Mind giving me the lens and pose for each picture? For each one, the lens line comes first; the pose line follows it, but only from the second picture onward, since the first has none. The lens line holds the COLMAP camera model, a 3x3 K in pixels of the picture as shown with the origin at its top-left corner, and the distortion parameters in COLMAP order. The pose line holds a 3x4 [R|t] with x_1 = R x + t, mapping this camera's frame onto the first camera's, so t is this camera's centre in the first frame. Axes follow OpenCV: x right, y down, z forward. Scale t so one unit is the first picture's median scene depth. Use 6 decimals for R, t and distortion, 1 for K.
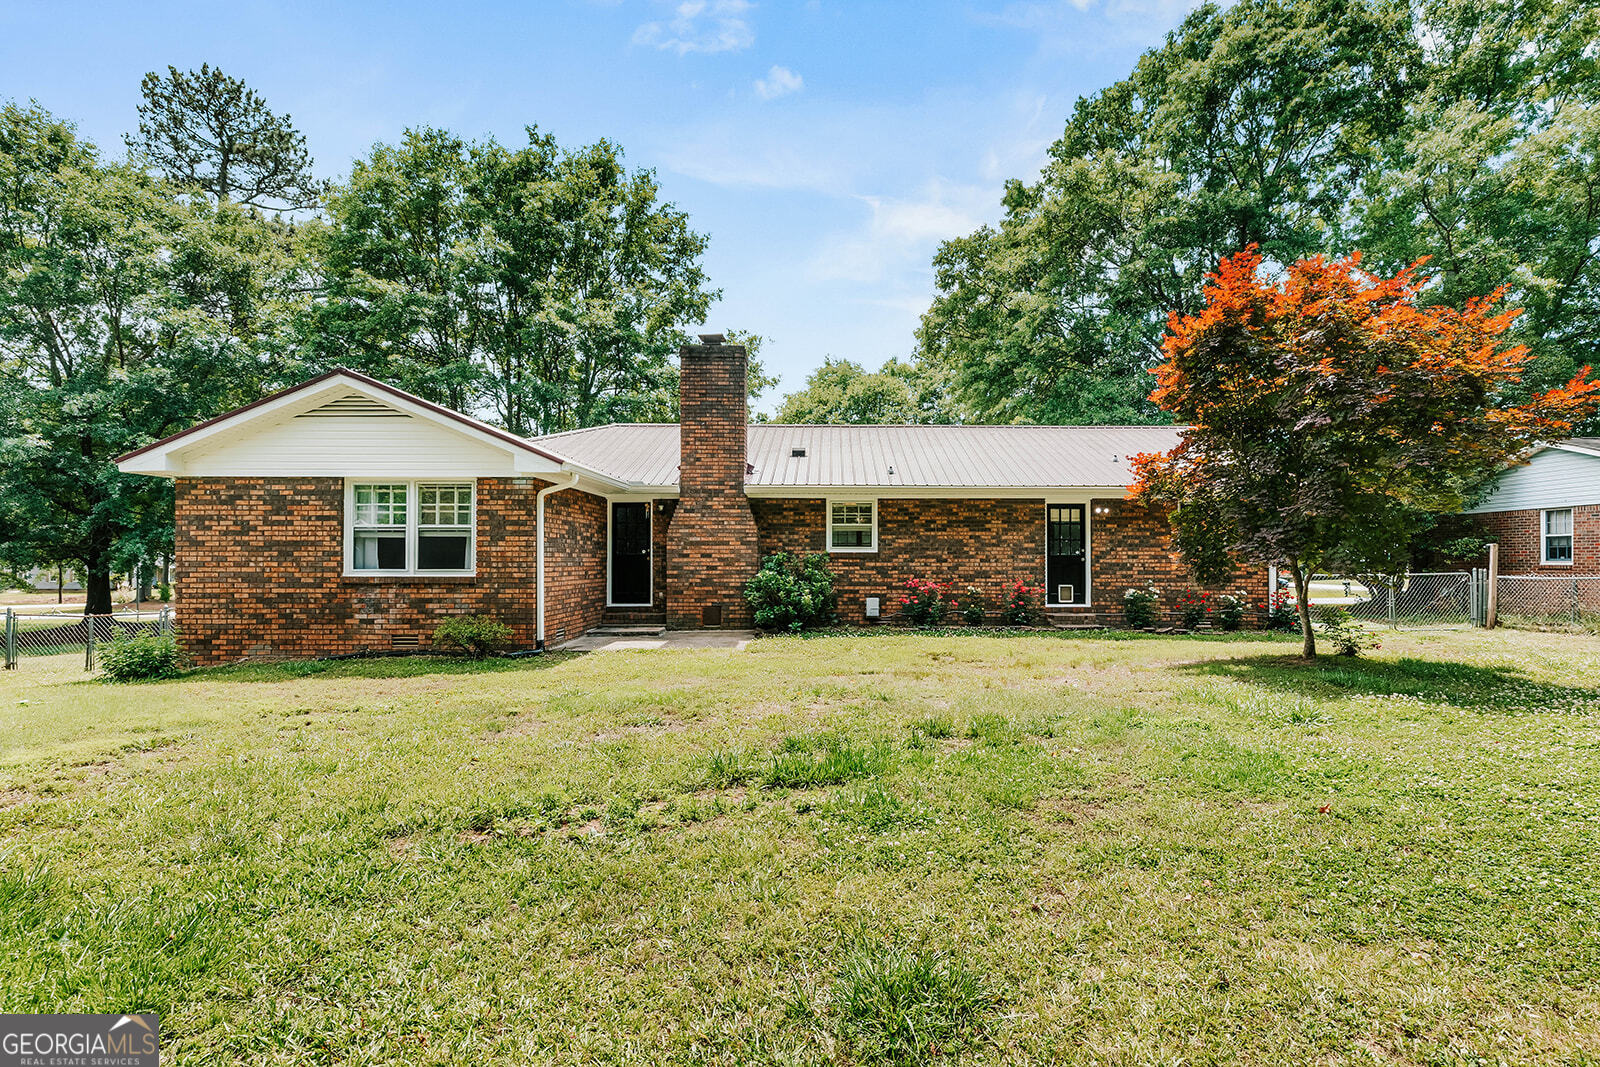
lens RADIAL K [[743.3, 0, 851.9], [0, 743.3, 580.7], [0, 0, 1]] dist [0.008466, -0.001656]
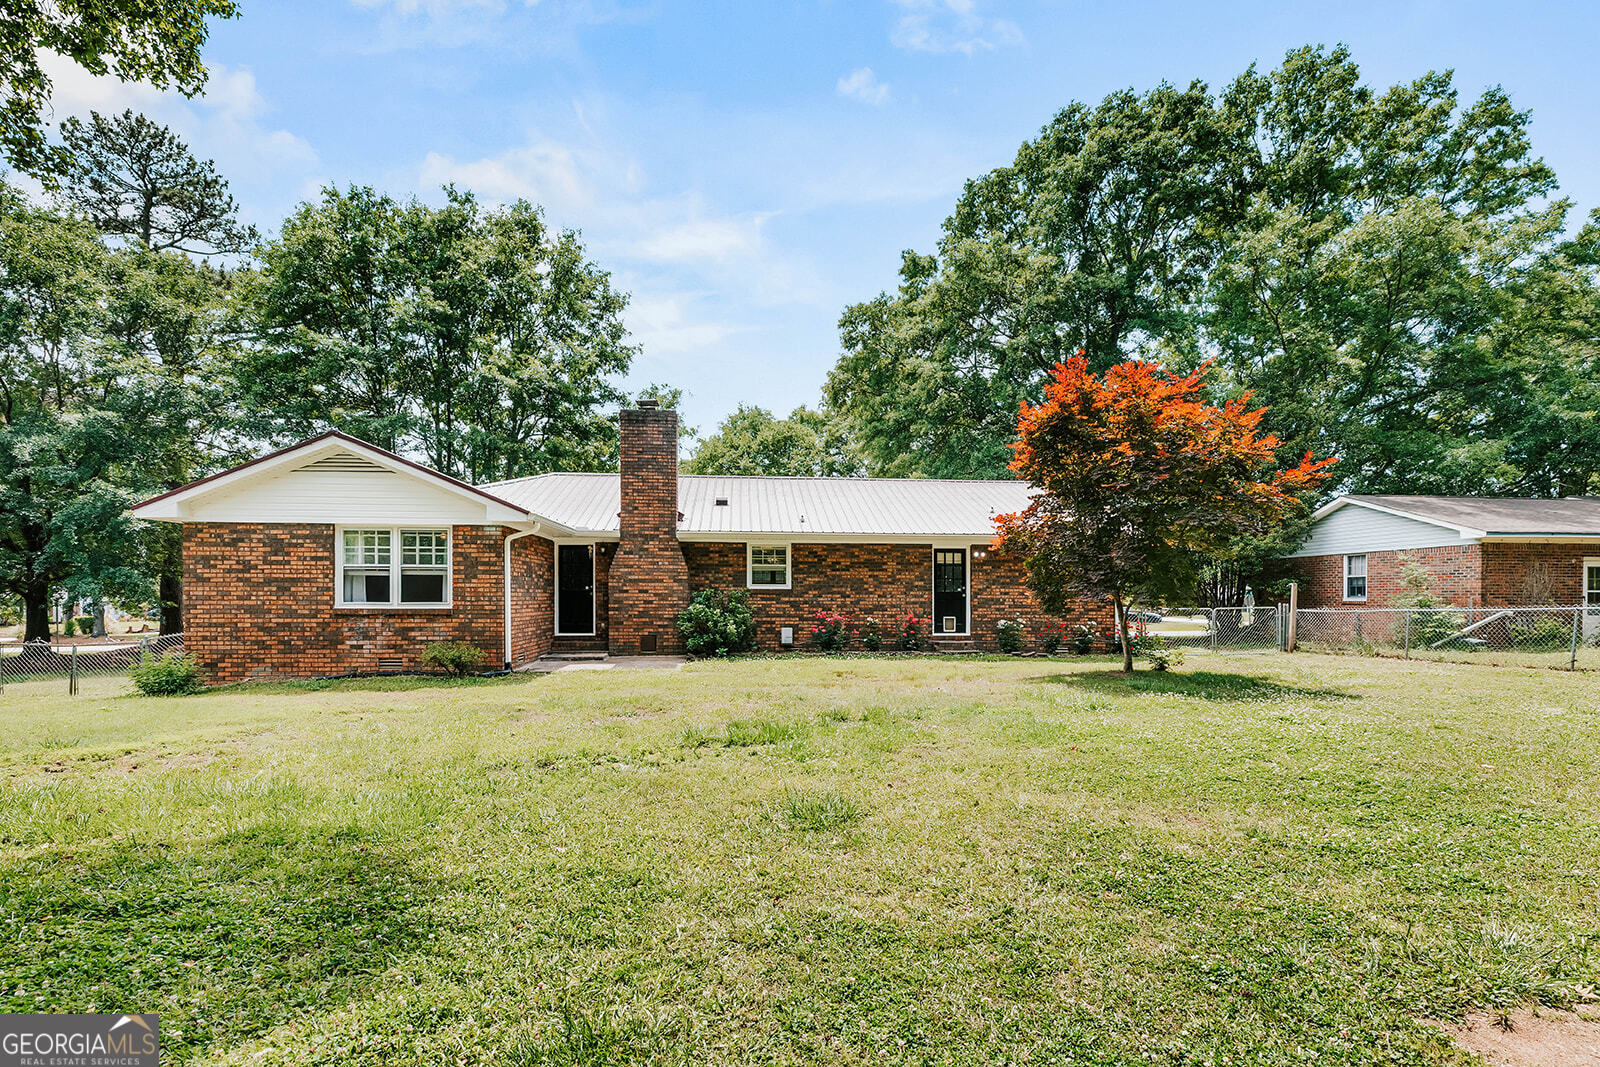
lens RADIAL K [[743.3, 0, 817.7], [0, 743.3, 626.3], [0, 0, 1]] dist [0.008466, -0.001656]
pose [[0.996915, -0.001879, 0.078472, -0.015358], [0.001008, 0.999938, 0.011134, 0.007543], [-0.078488, -0.011020, 0.996854, -0.170407]]
